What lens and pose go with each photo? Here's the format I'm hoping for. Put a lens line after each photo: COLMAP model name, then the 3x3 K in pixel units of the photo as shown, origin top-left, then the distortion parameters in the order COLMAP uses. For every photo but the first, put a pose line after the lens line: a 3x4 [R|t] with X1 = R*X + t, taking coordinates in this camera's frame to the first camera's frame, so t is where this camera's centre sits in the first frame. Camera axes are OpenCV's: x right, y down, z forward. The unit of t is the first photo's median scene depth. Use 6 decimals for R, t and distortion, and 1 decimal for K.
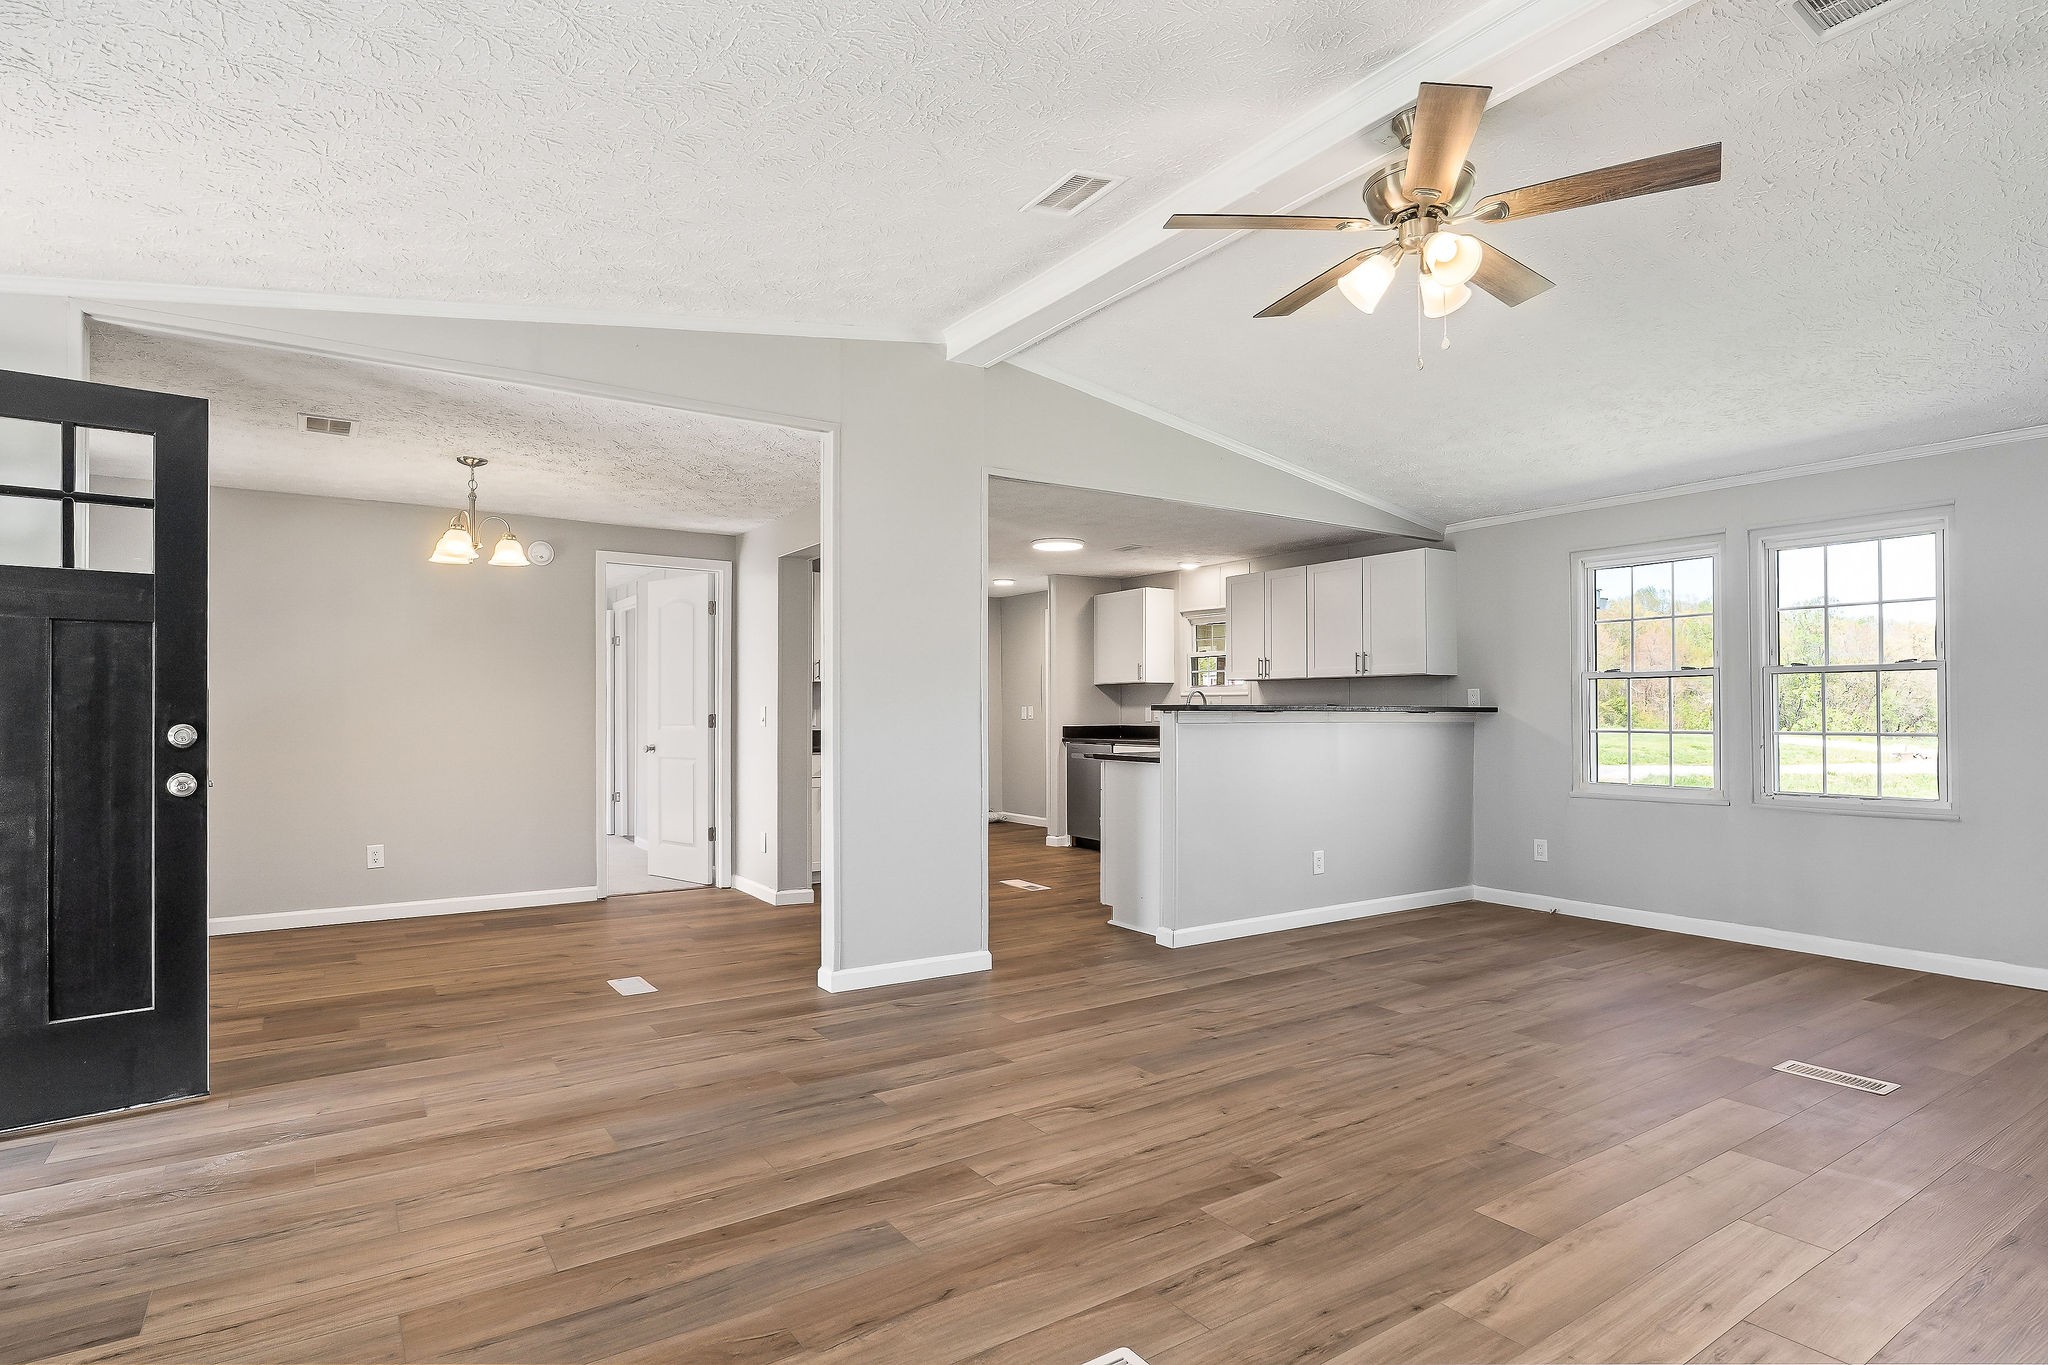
lens RADIAL K [[1042.4, 0, 1025.1], [0, 1042.4, 695.6], [0, 0, 1]] dist [-0.005247, -0.000519]
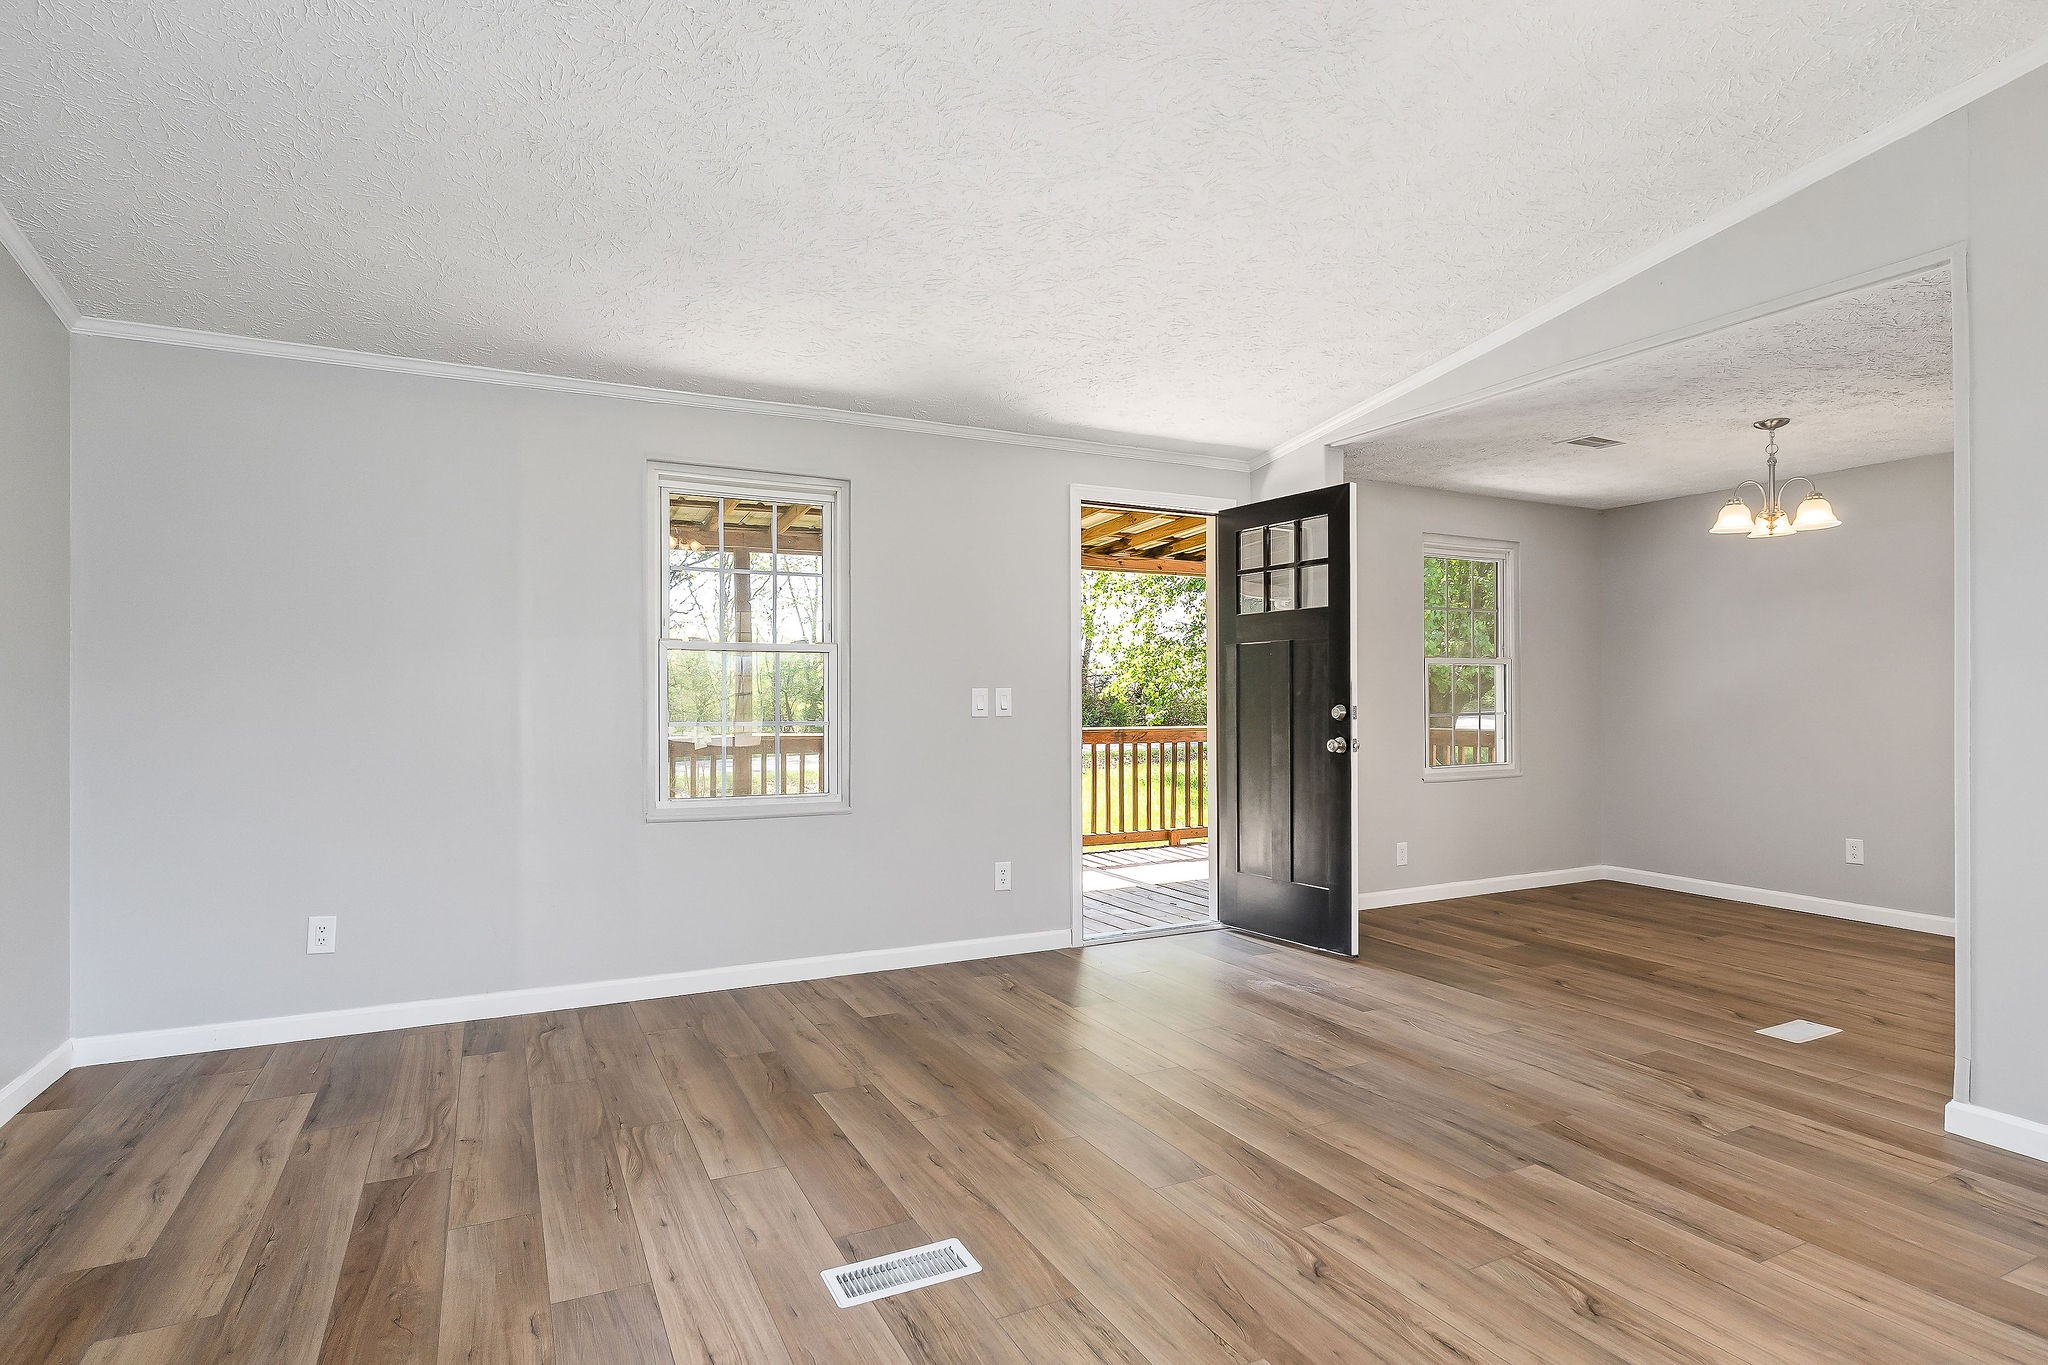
lens RADIAL K [[1042.4, 0, 1031.7], [0, 1042.4, 685.4], [0, 0, 1]] dist [-0.005247, -0.000519]
pose [[-0.101847, -0.007798, -0.994769, 0.740224], [0.015873, 0.999829, -0.009462, 0.007588], [0.994673, -0.016753, -0.101706, 0.723403]]
